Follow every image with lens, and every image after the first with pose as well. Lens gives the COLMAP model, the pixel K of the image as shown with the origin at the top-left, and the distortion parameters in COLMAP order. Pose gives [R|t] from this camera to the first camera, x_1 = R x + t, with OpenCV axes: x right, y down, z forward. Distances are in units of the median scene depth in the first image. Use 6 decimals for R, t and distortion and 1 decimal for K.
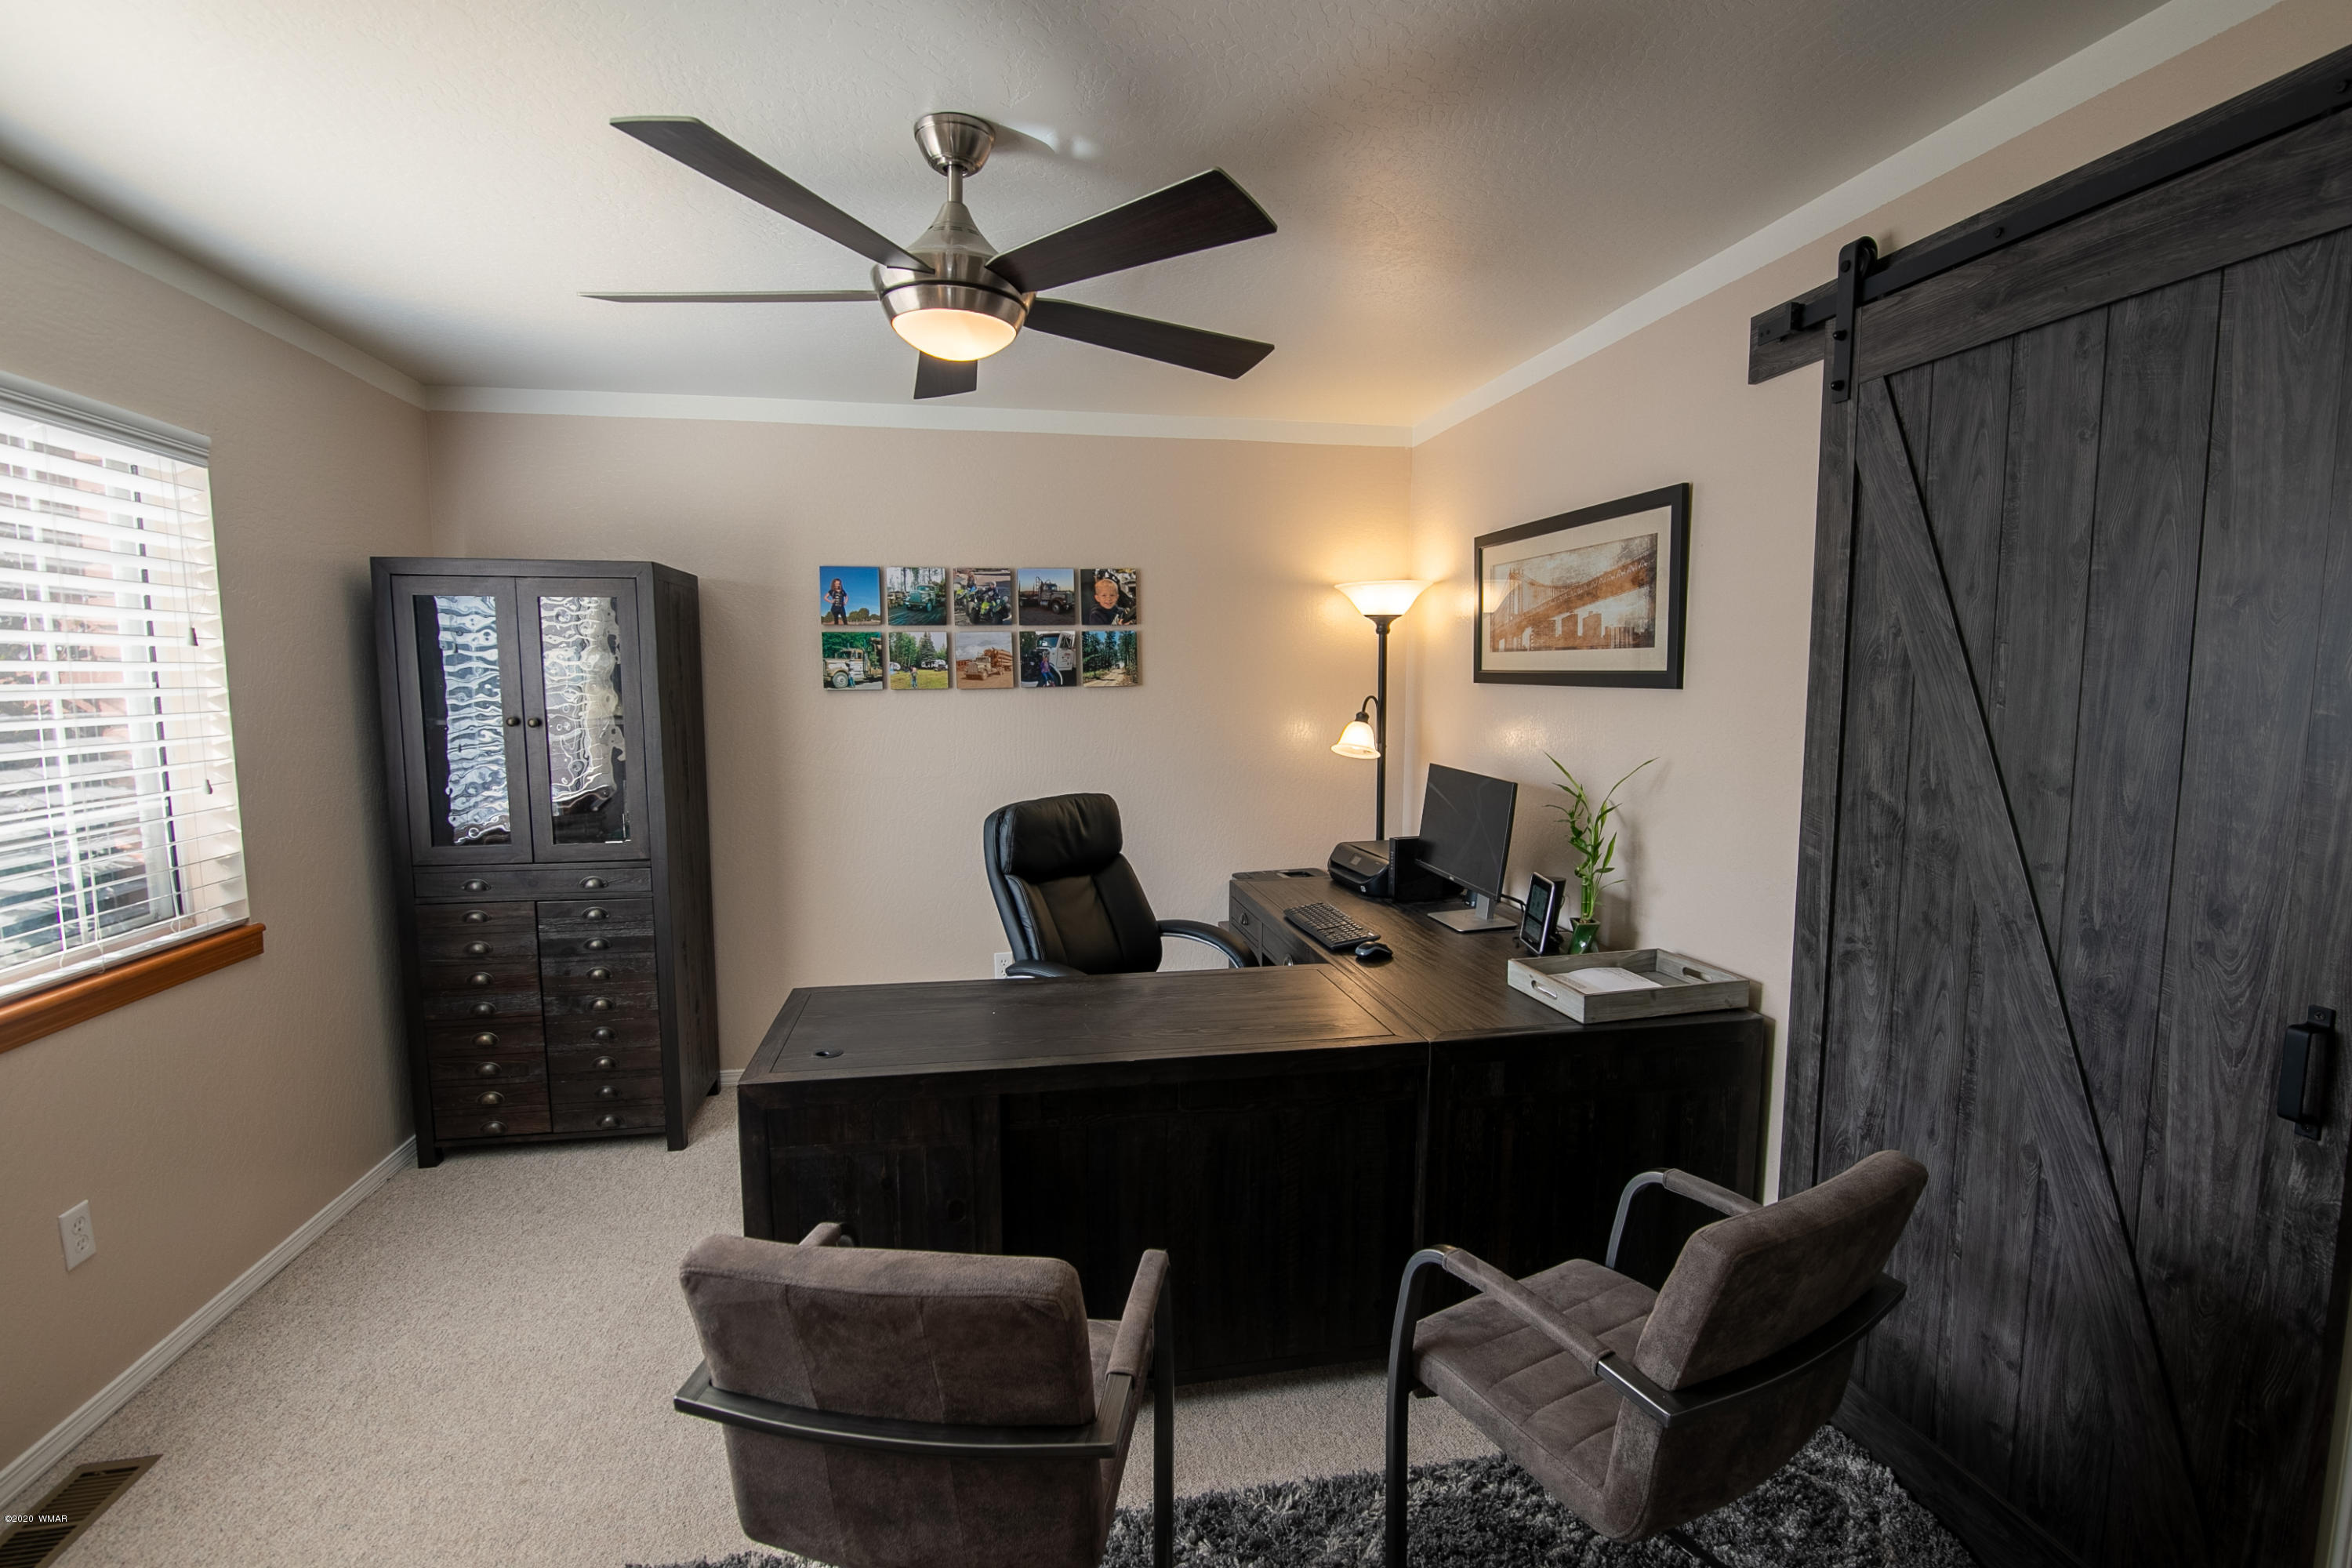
lens RADIAL K [[1083.1, 0, 1175.5], [0, 1083.1, 780.4], [0, 0, 1]] dist [-0.004476, -0.000170]
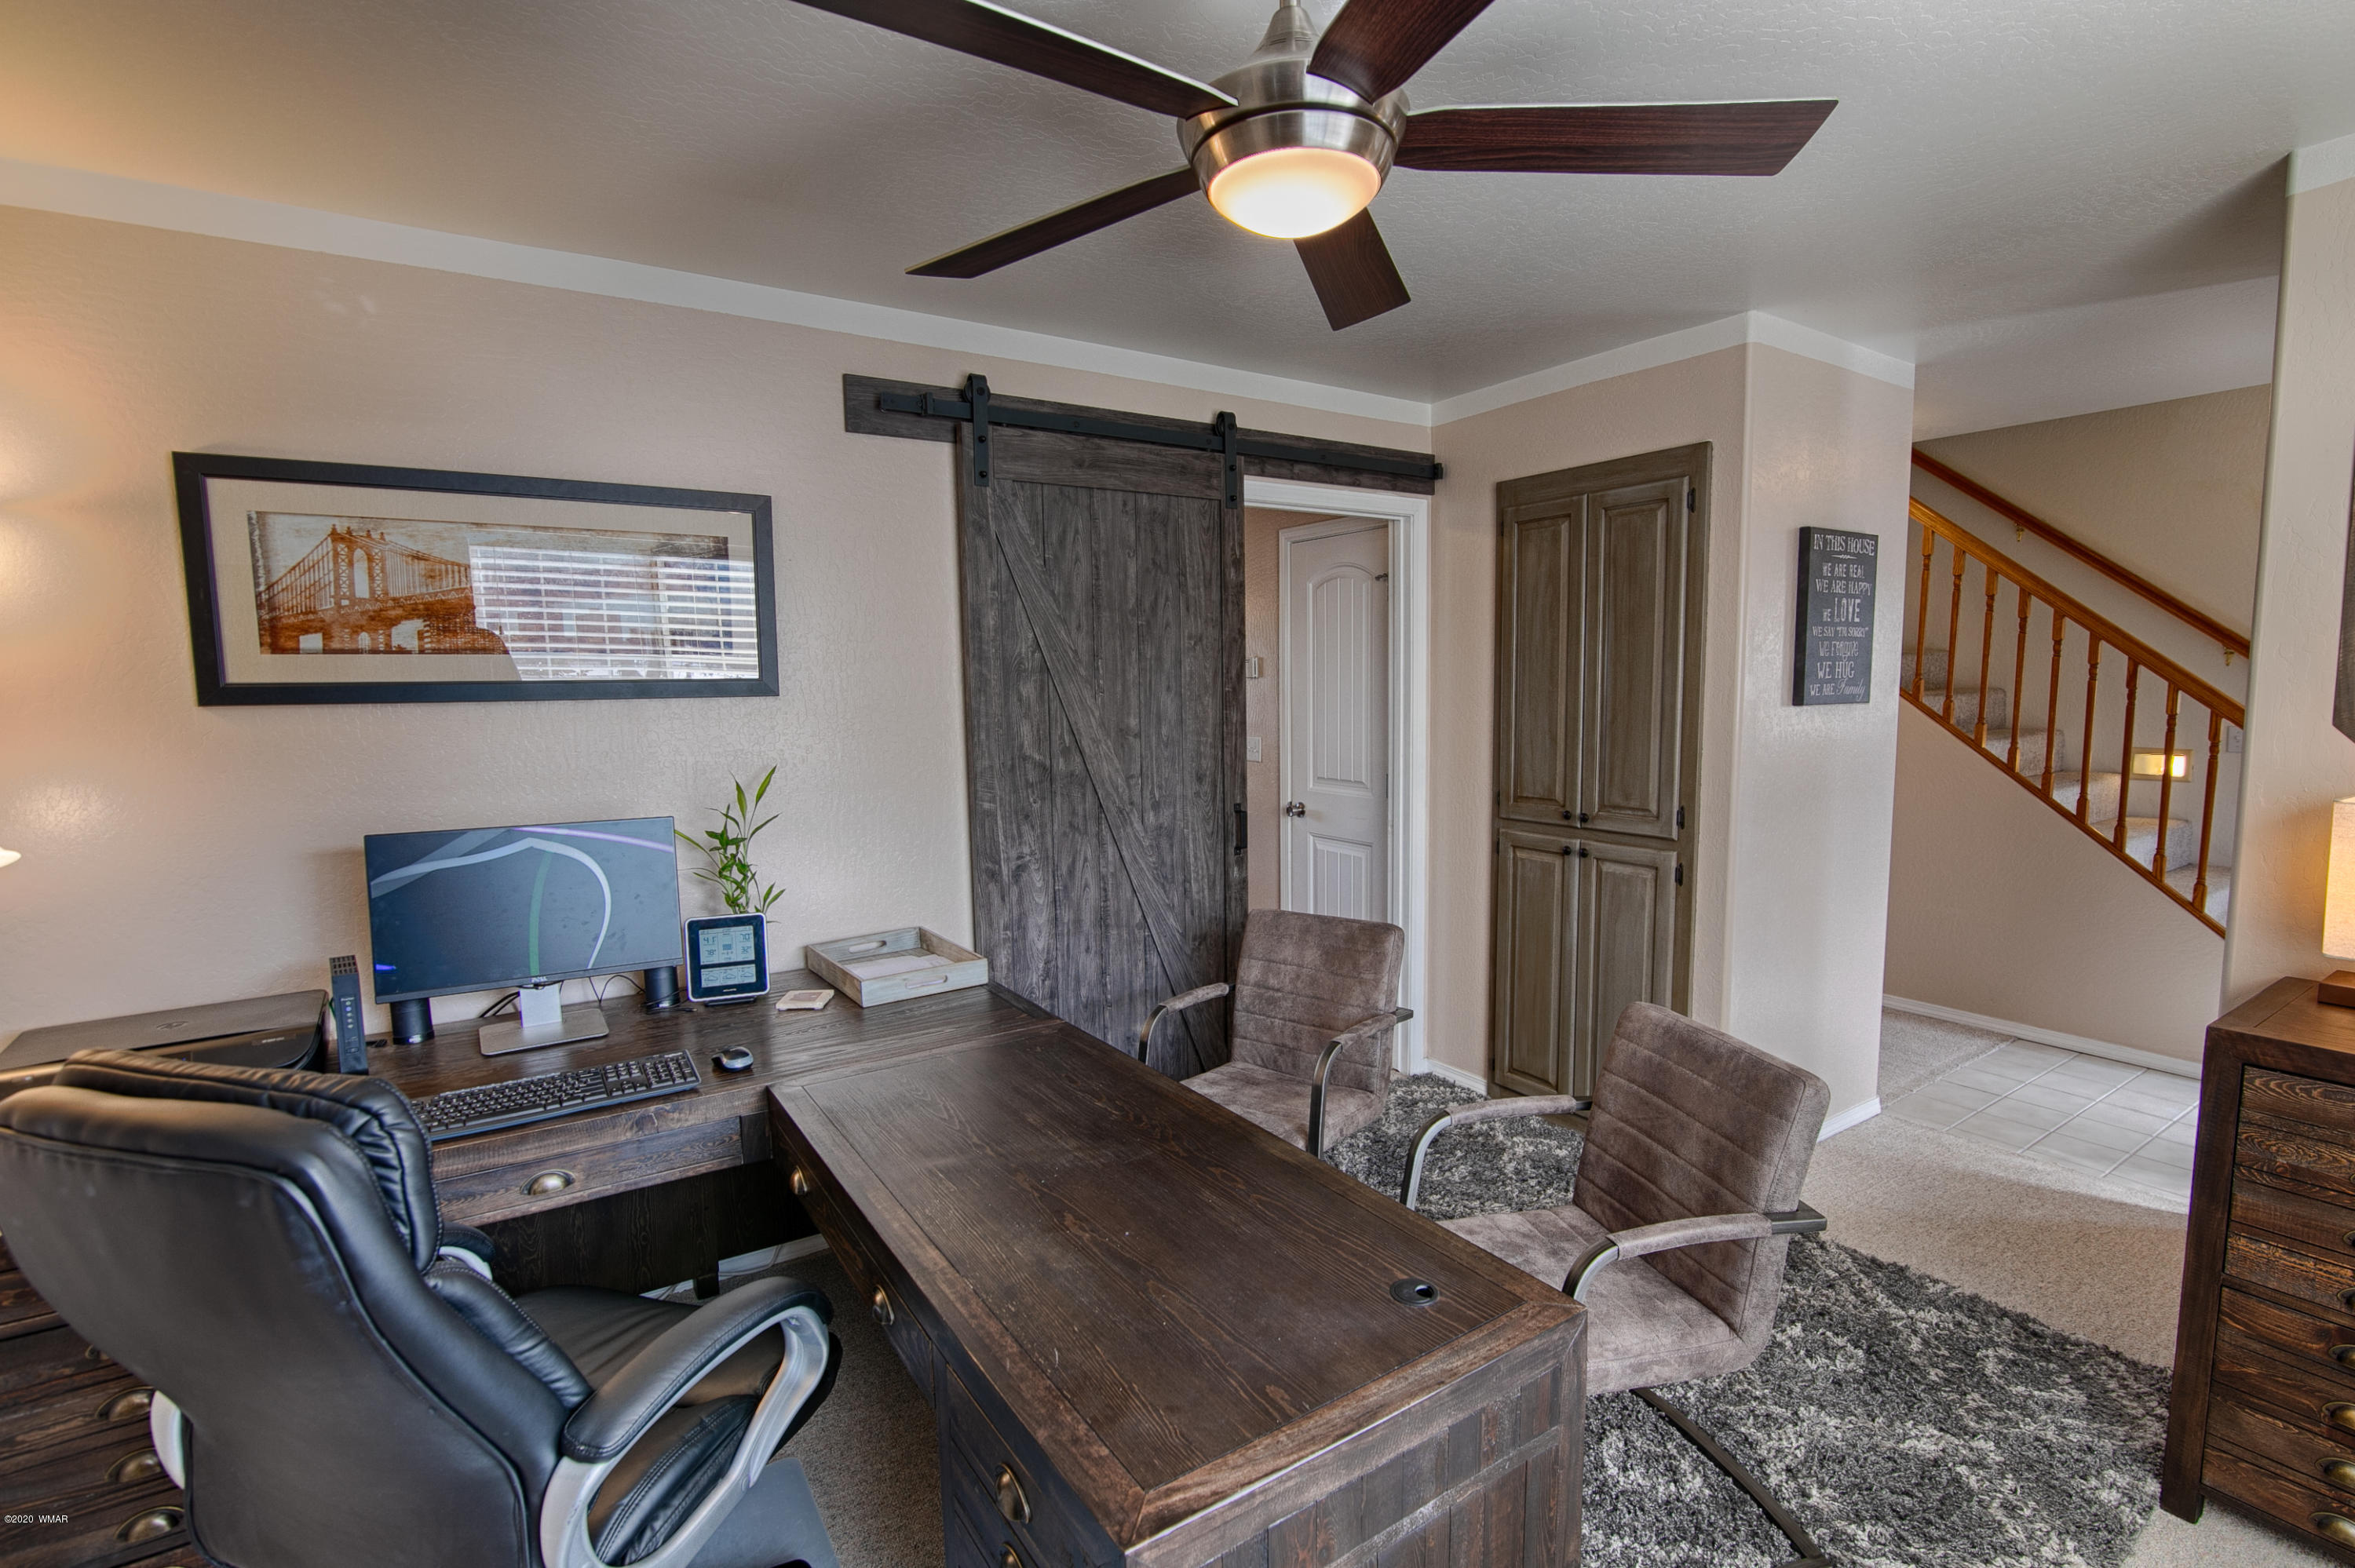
lens RADIAL K [[1084.3, 0, 1176.7], [0, 1084.3, 791.0], [0, 0, 1]] dist [-0.004476, -0.000170]
pose [[-0.379617, -0.087777, 0.920970, -0.868298], [0.108127, 0.984457, 0.138397, -0.132126], [-0.918803, 0.152120, -0.364225, 1.416056]]
